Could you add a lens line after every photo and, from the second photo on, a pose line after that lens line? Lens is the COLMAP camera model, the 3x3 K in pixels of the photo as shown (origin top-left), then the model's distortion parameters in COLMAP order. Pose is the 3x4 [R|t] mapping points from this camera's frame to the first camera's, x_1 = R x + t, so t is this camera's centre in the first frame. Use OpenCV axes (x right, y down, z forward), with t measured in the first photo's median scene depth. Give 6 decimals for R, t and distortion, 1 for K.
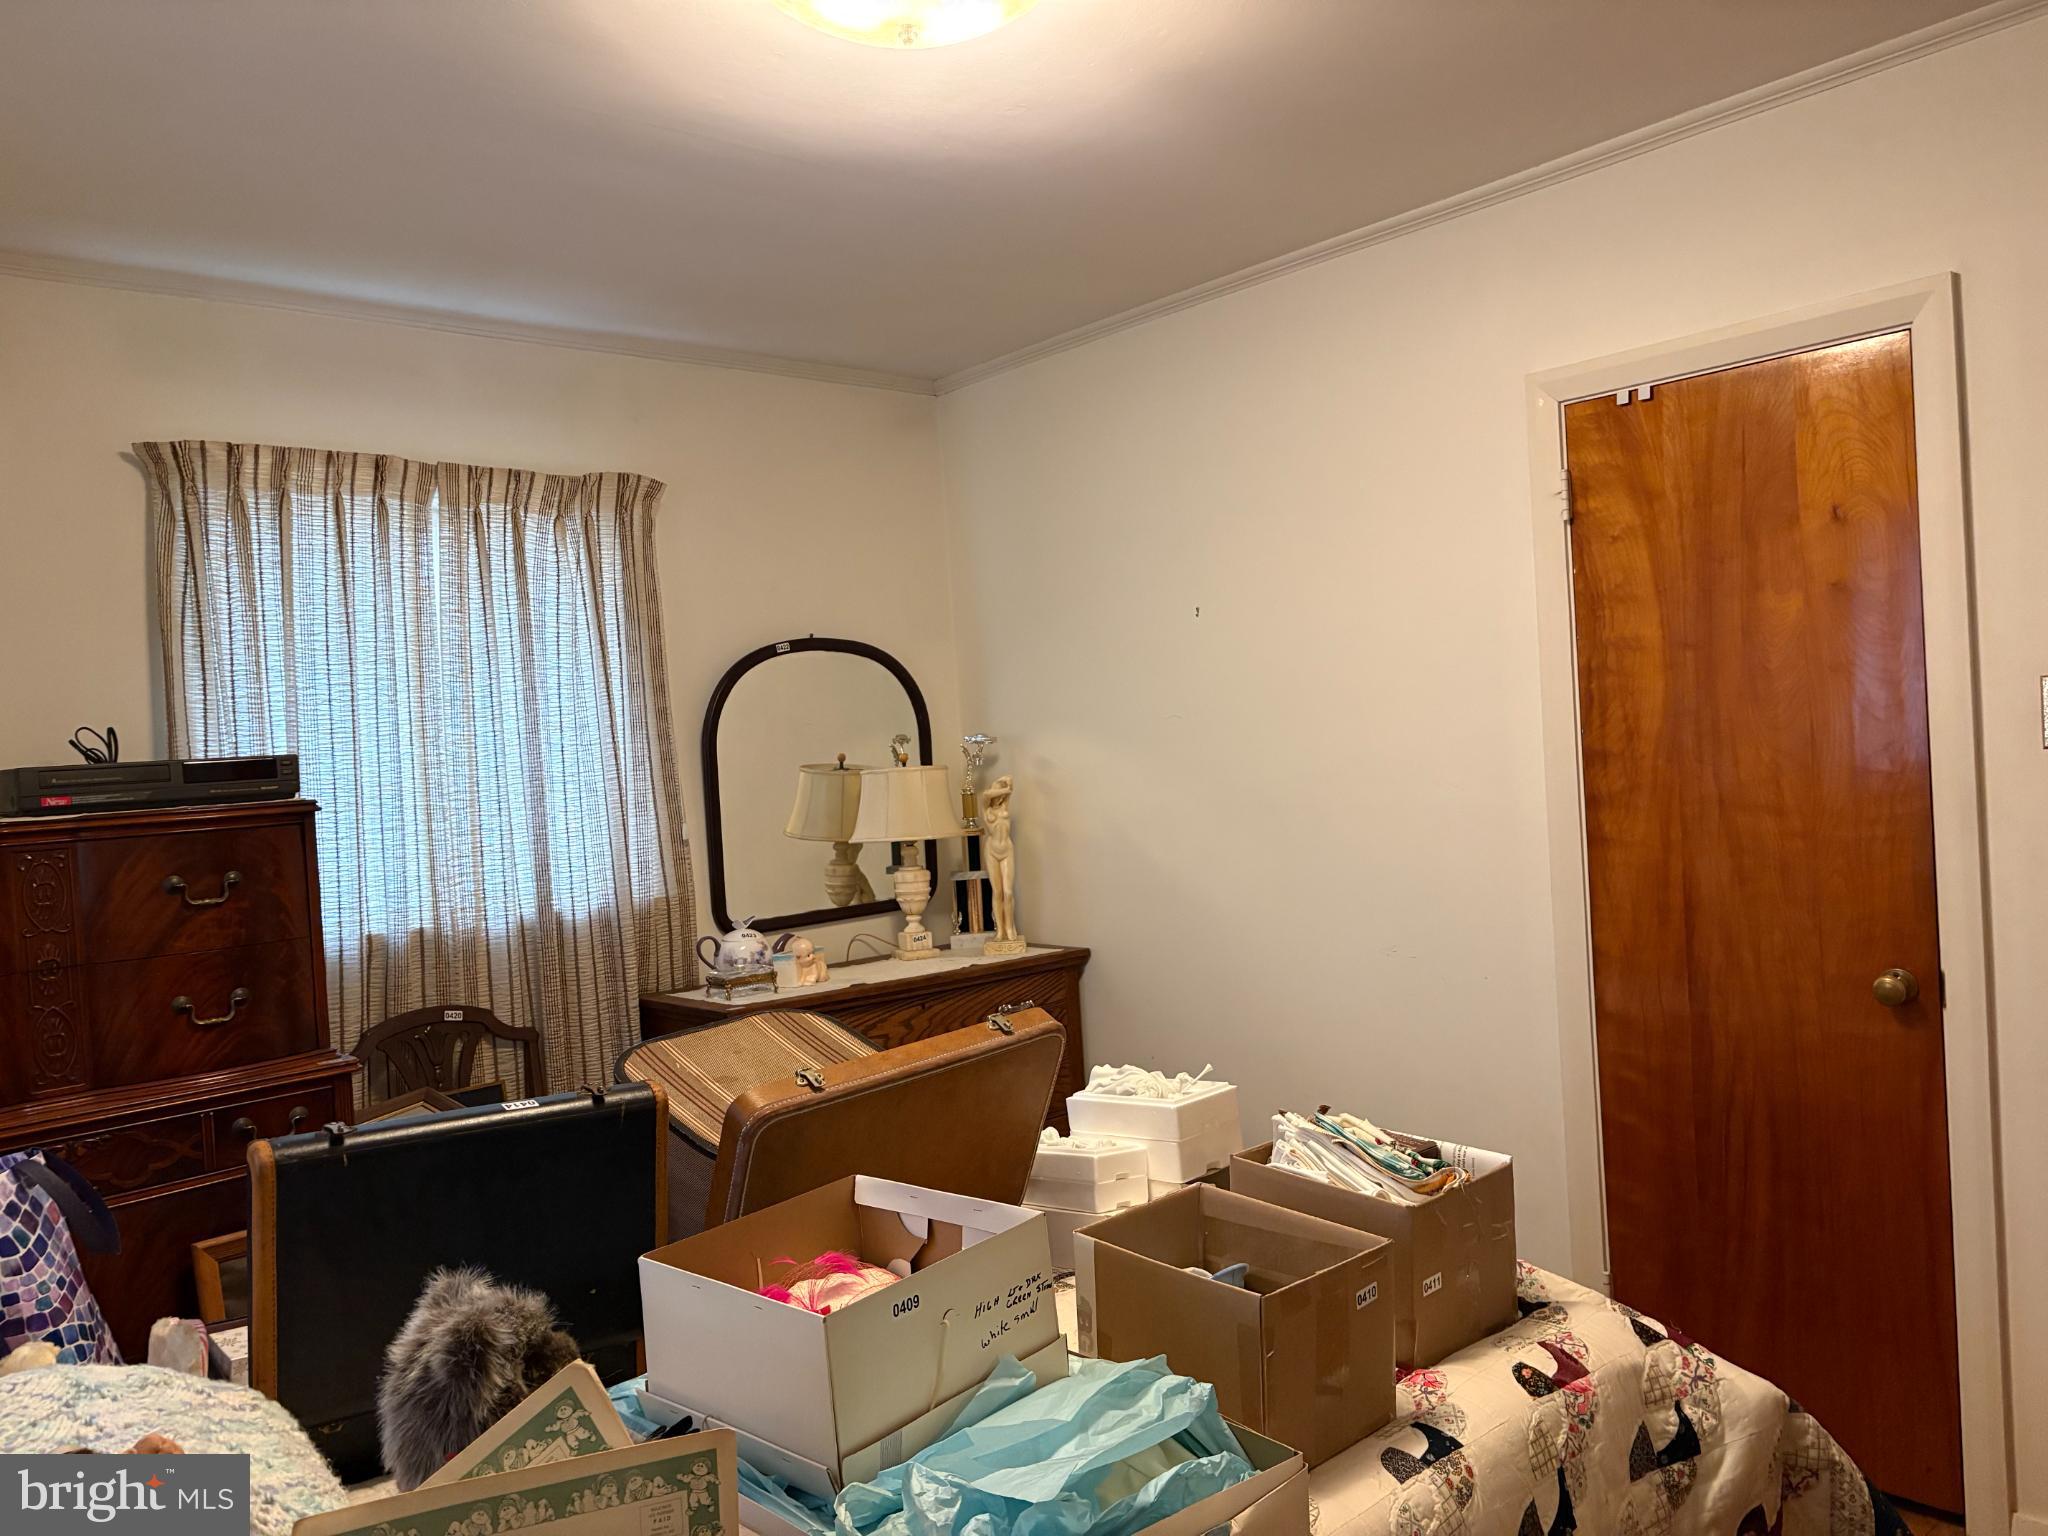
lens RADIAL K [[1543.9, 0, 1022.4], [0, 1543.9, 764.5], [0, 0, 1]] dist [0.049029, -0.060620]
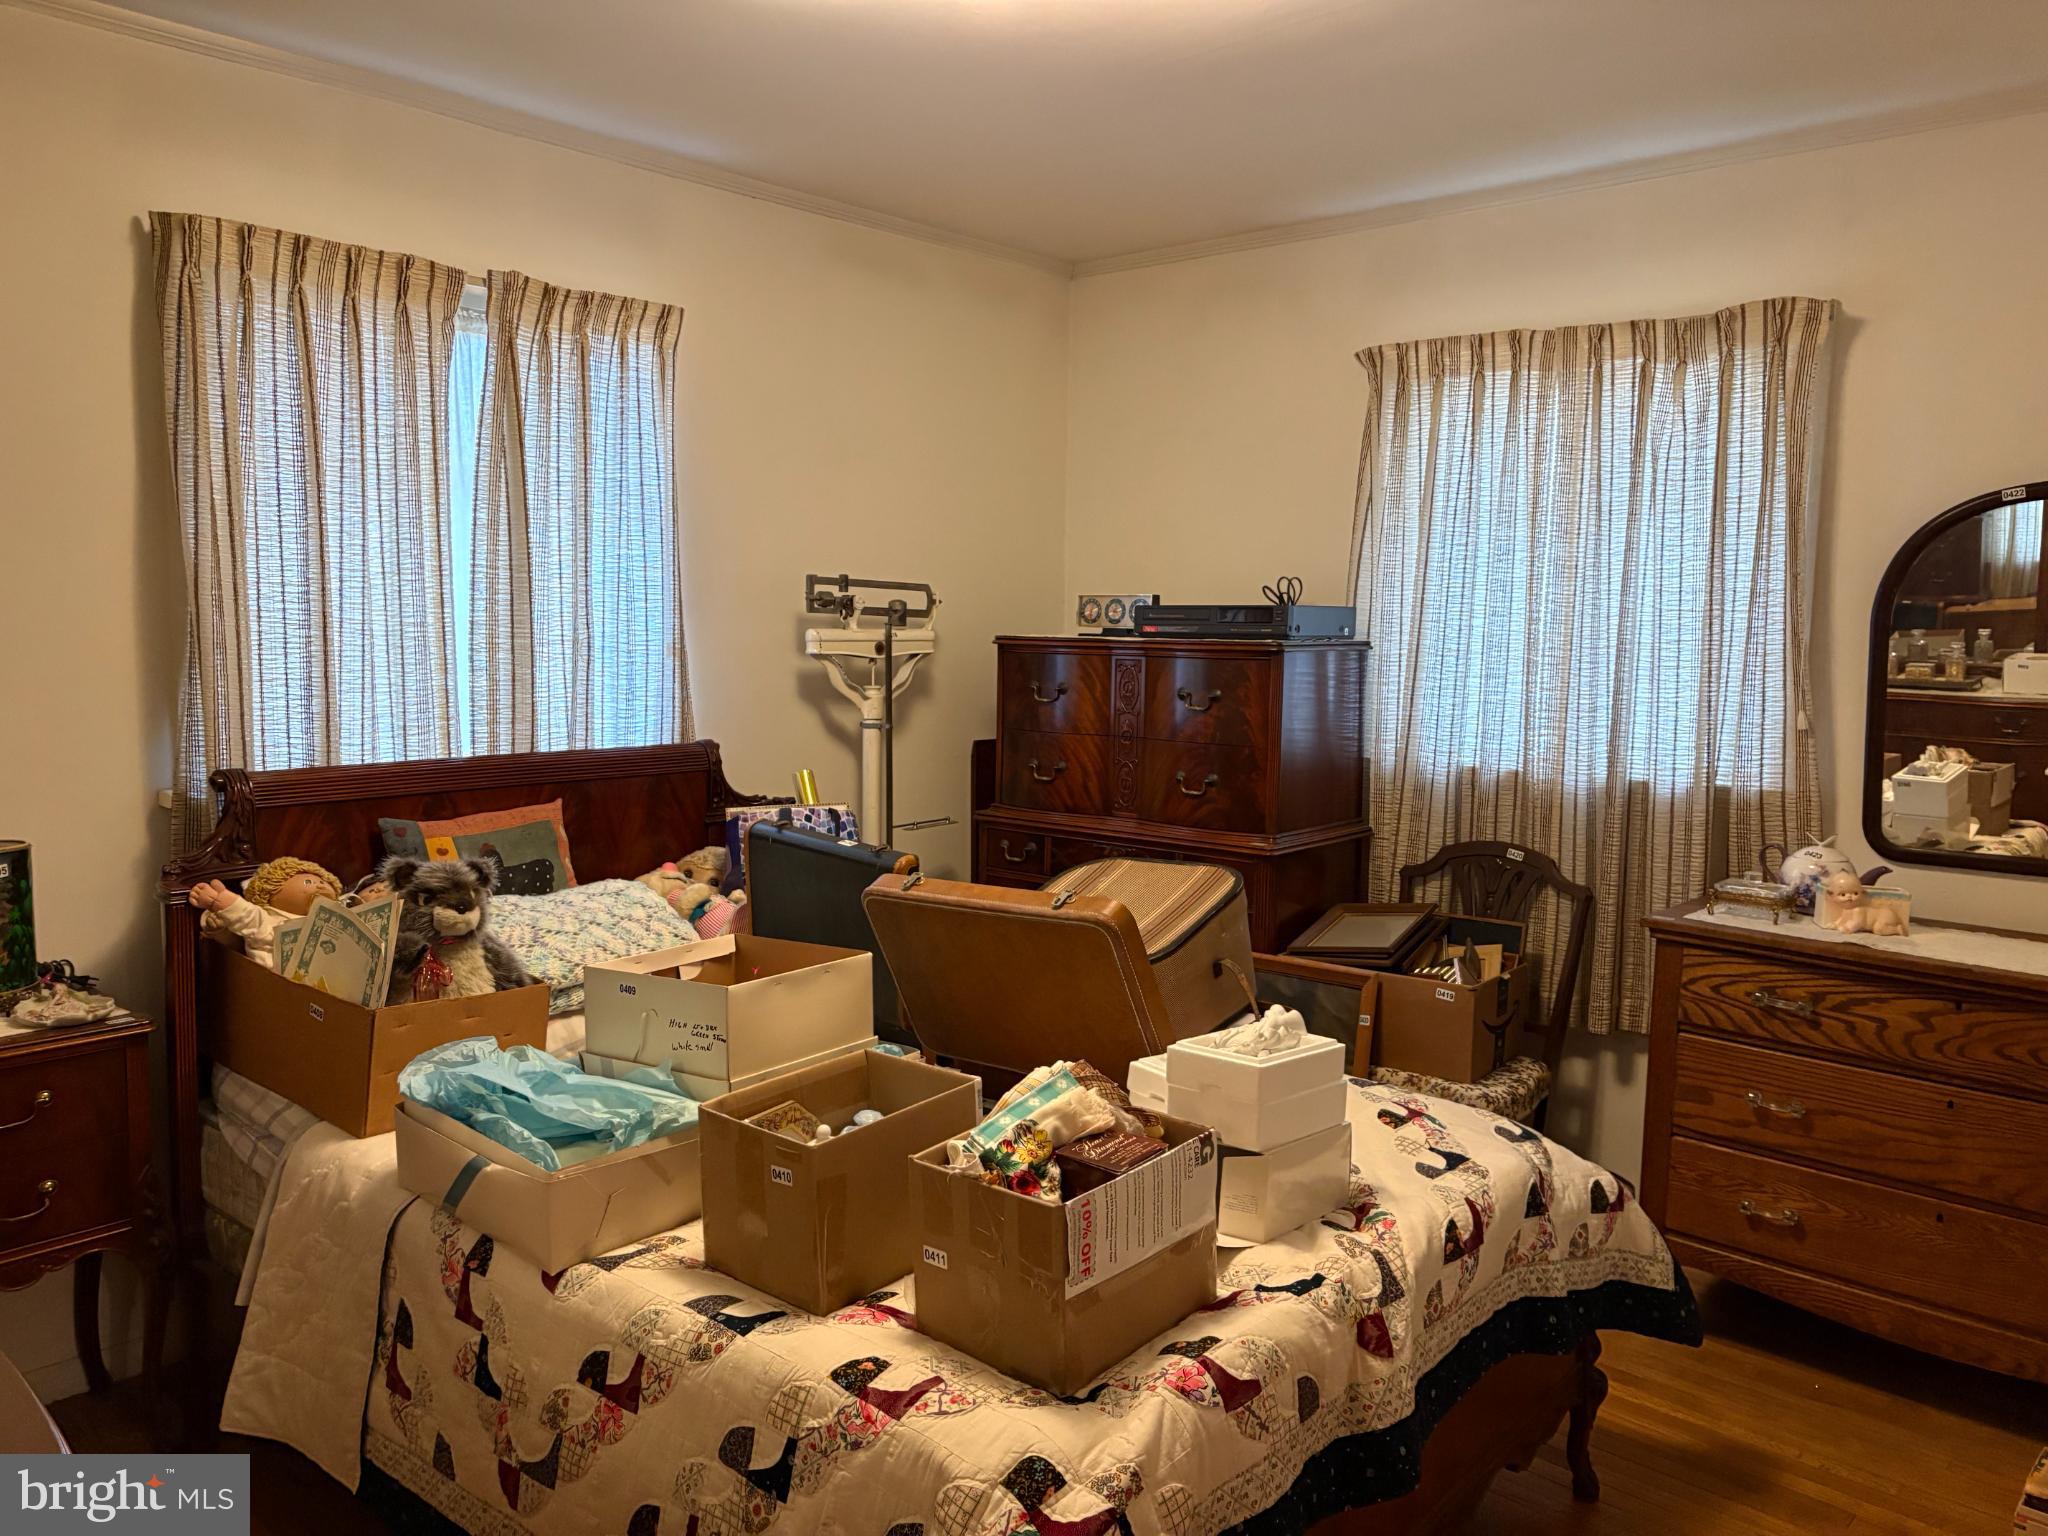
lens RADIAL K [[1543.9, 0, 1022.8], [0, 1543.9, 761.4], [0, 0, 1]] dist [0.049029, -0.060620]
pose [[0.113780, 0.160947, -0.980383, 0.687499], [-0.032472, 0.986866, 0.158242, -0.066635], [0.992975, 0.013830, 0.117511, 0.567821]]
